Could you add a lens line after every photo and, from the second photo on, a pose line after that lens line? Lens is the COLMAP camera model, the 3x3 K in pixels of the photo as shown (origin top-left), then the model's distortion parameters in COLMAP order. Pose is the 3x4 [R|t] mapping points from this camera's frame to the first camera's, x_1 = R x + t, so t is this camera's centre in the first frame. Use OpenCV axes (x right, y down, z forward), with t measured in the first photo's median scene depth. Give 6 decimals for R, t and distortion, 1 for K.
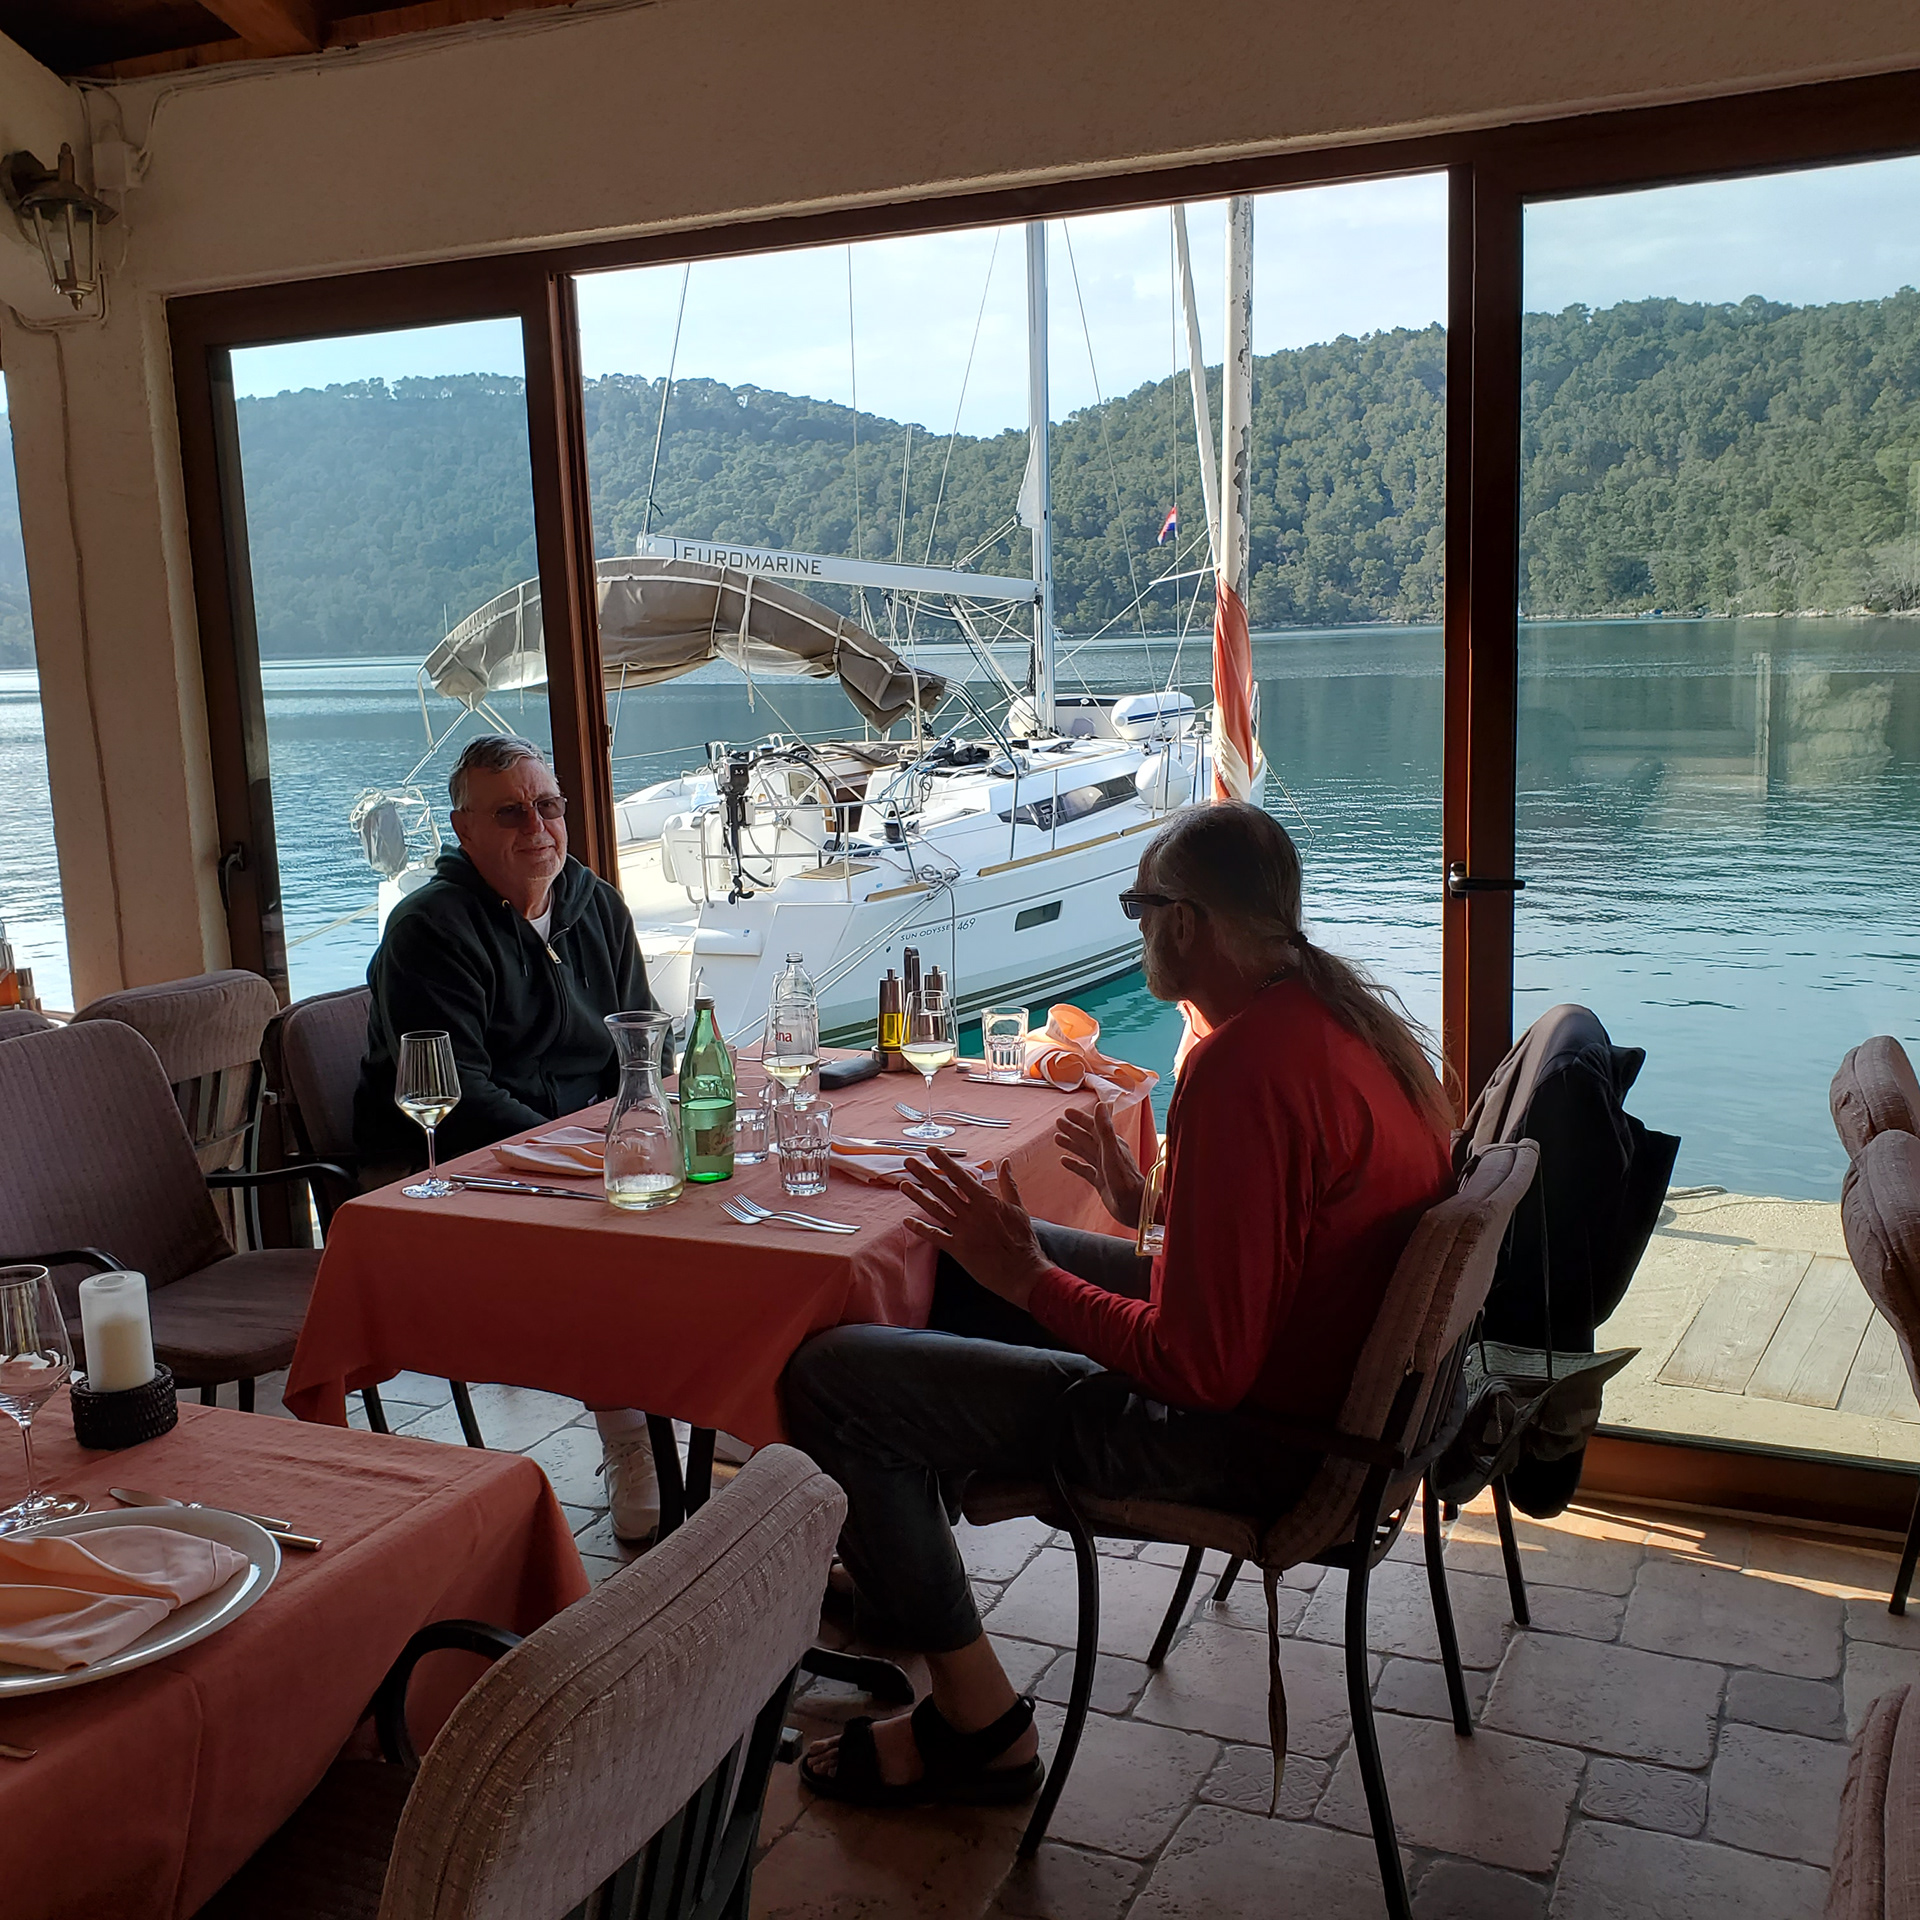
lens RADIAL K [[2131.6, 0, 986.8], [0, 2131.6, 992.3], [0, 0, 1]] dist [0.010411, -0.006732]
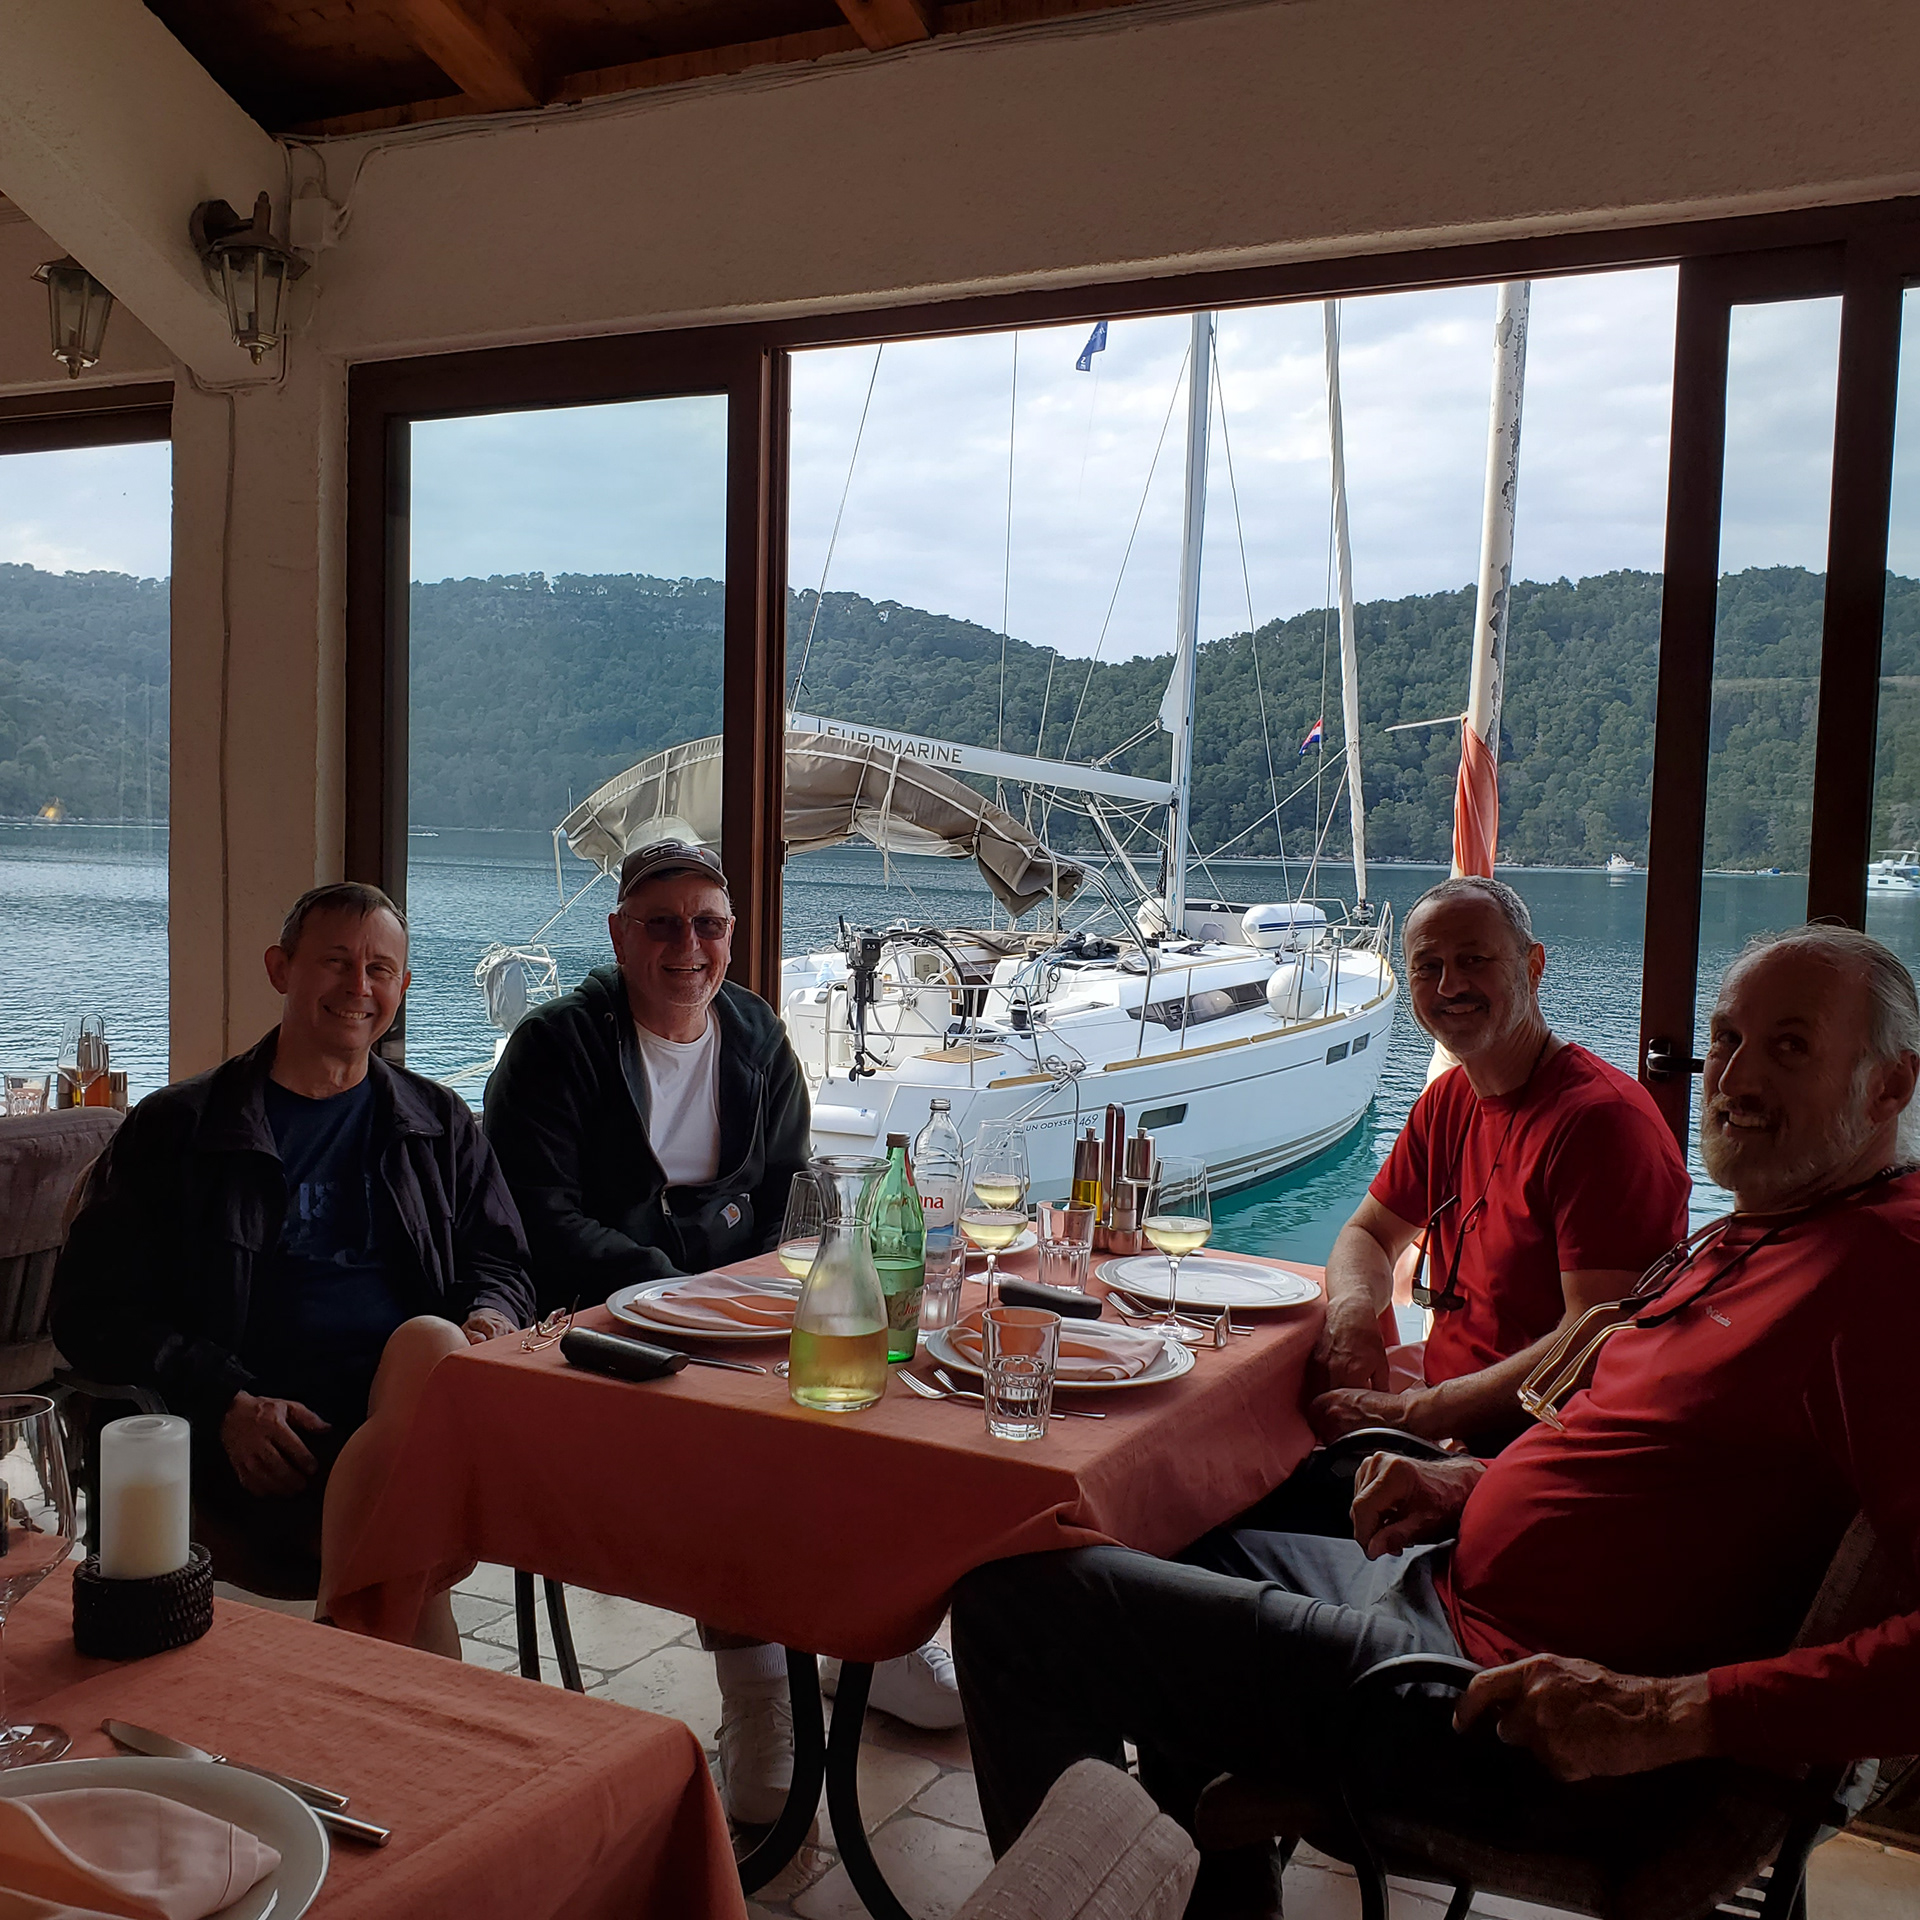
lens RADIAL K [[2089.3, 0, 978.1], [0, 2089.3, 958.0], [0, 0, 1]] dist [0.010485, 0.008272]
pose [[0.996482, 0.066360, -0.051186, -0.038881], [-0.071910, 0.990696, -0.115543, 0.015707], [0.043042, 0.118818, 0.991983, 0.112198]]
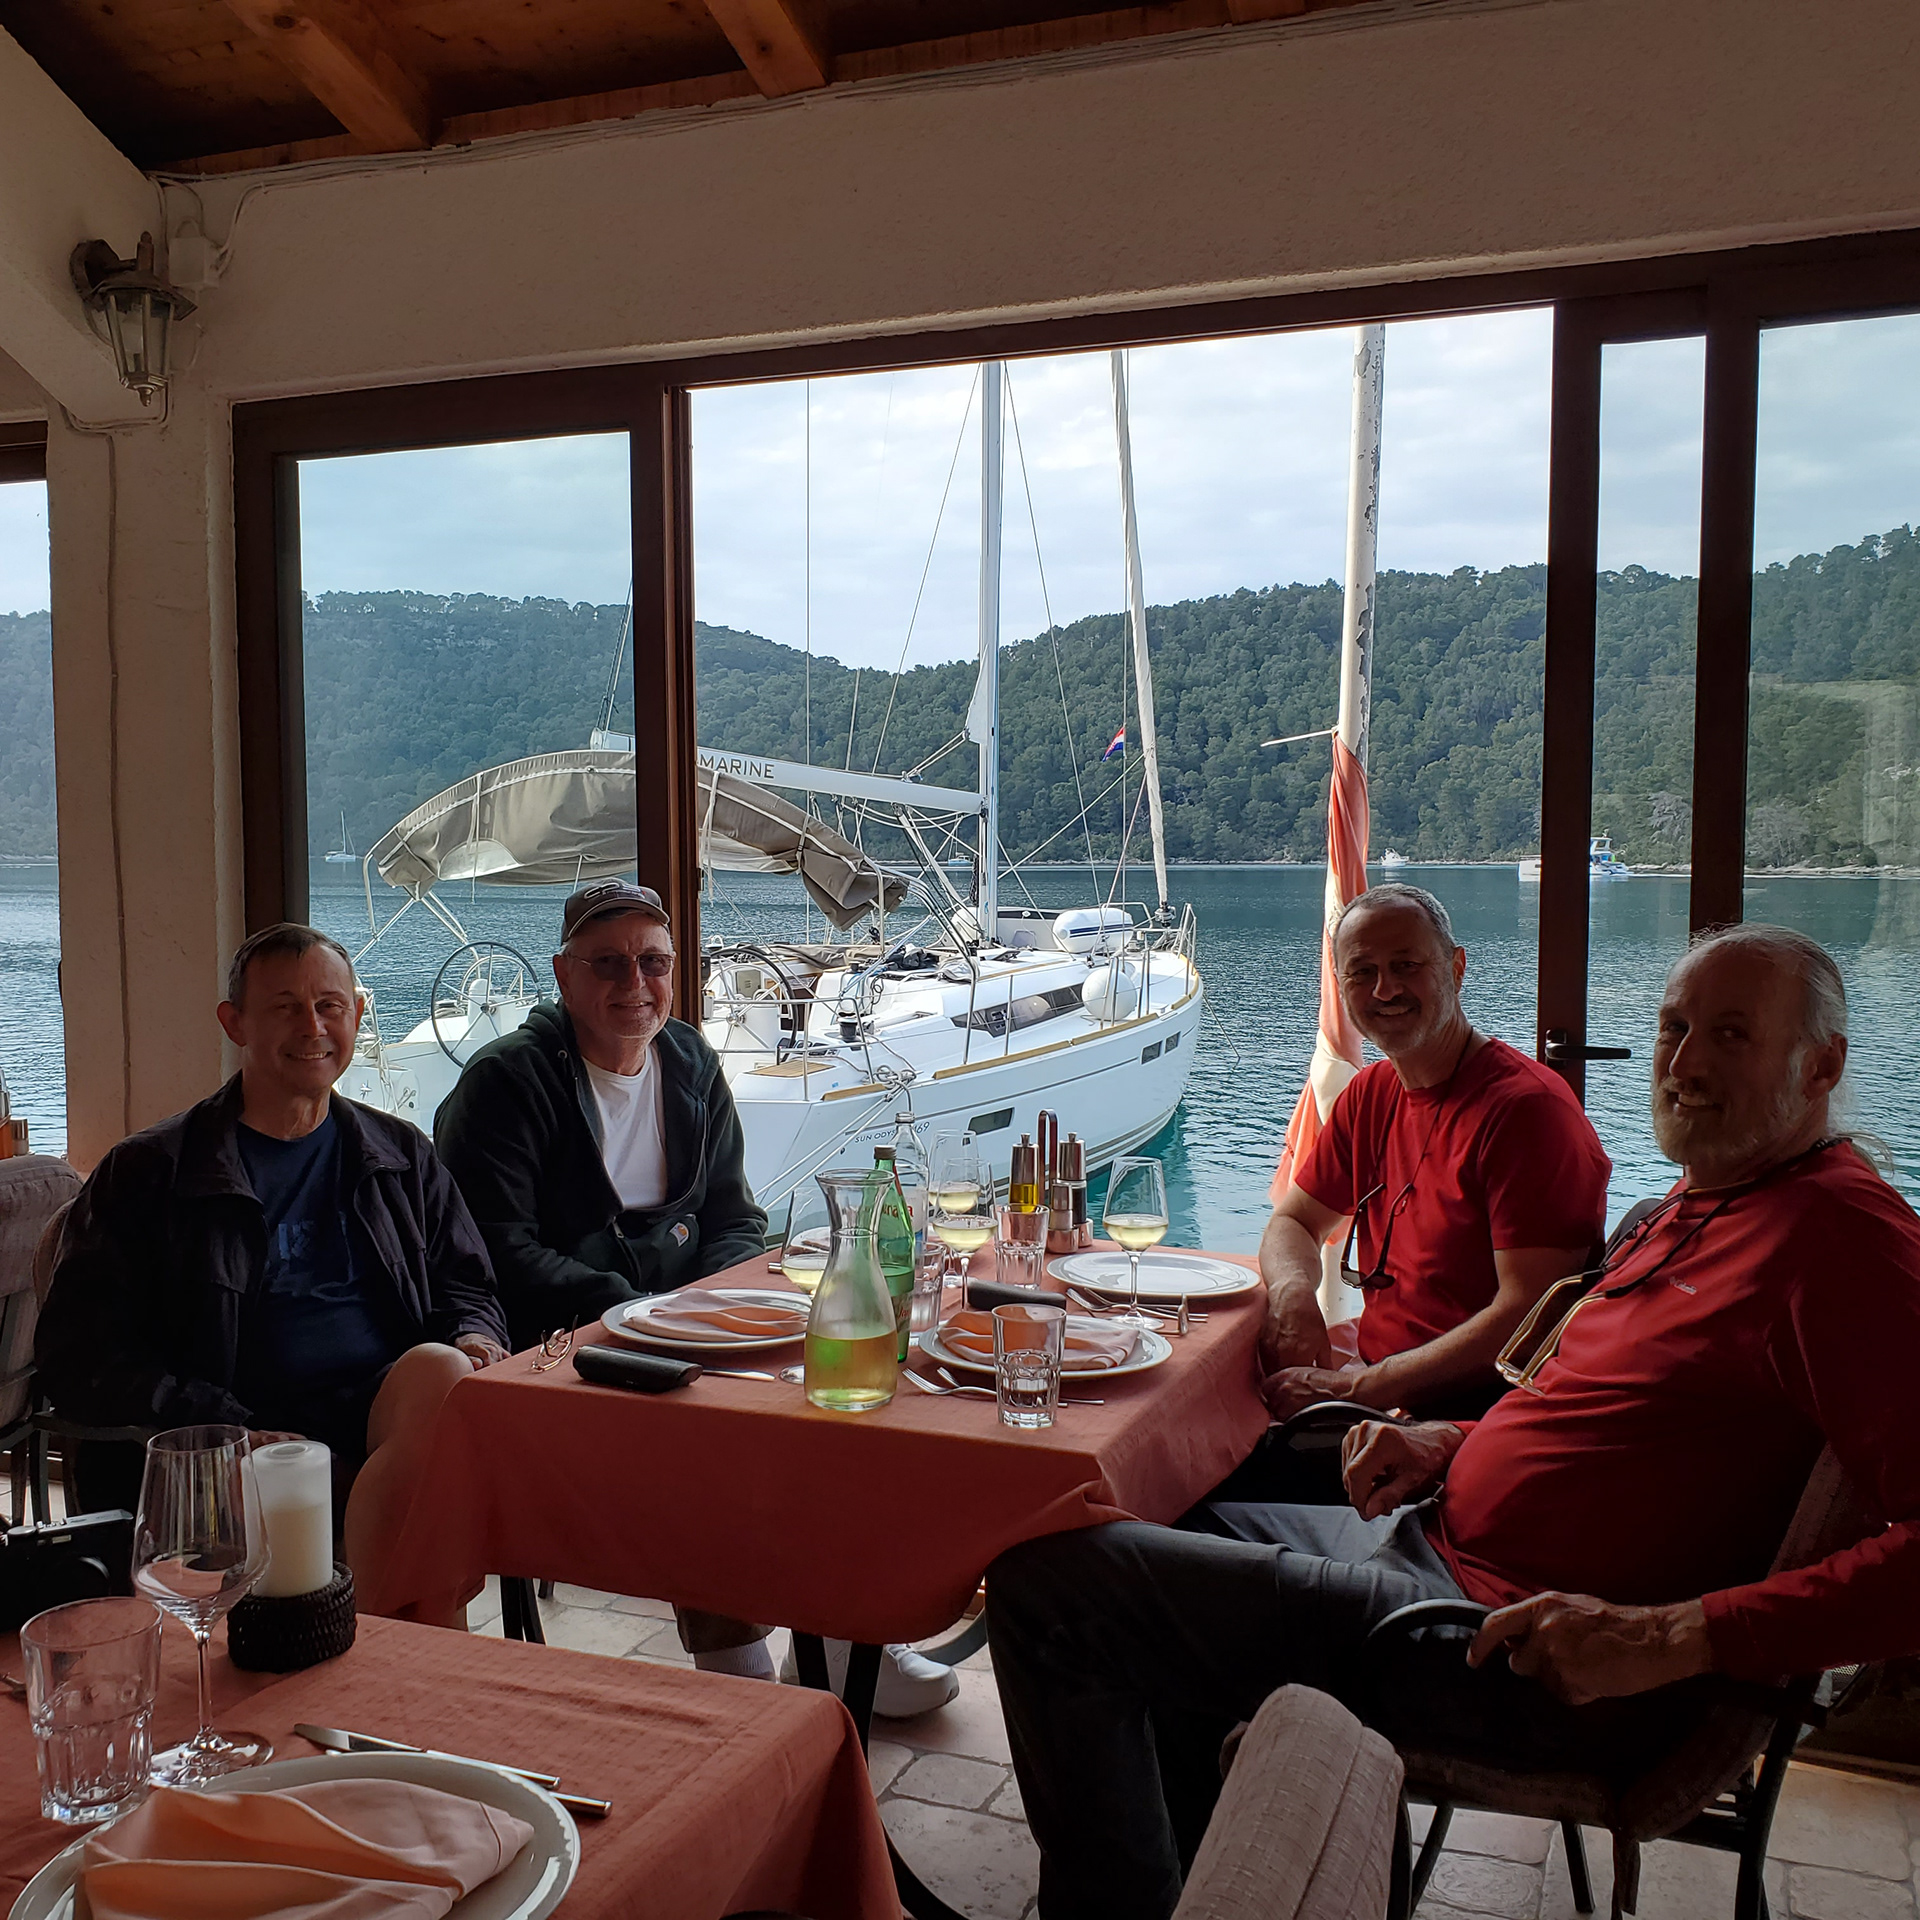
lens RADIAL K [[2088.2, 0, 951.8], [0, 2088.2, 985.0], [0, 0, 1]] dist [0.055110, -0.117741]
pose [[0.998613, 0.031745, 0.042007, -0.085033], [-0.026873, 0.993362, -0.111849, 0.018773], [-0.045279, 0.110565, 0.992837, 0.085014]]
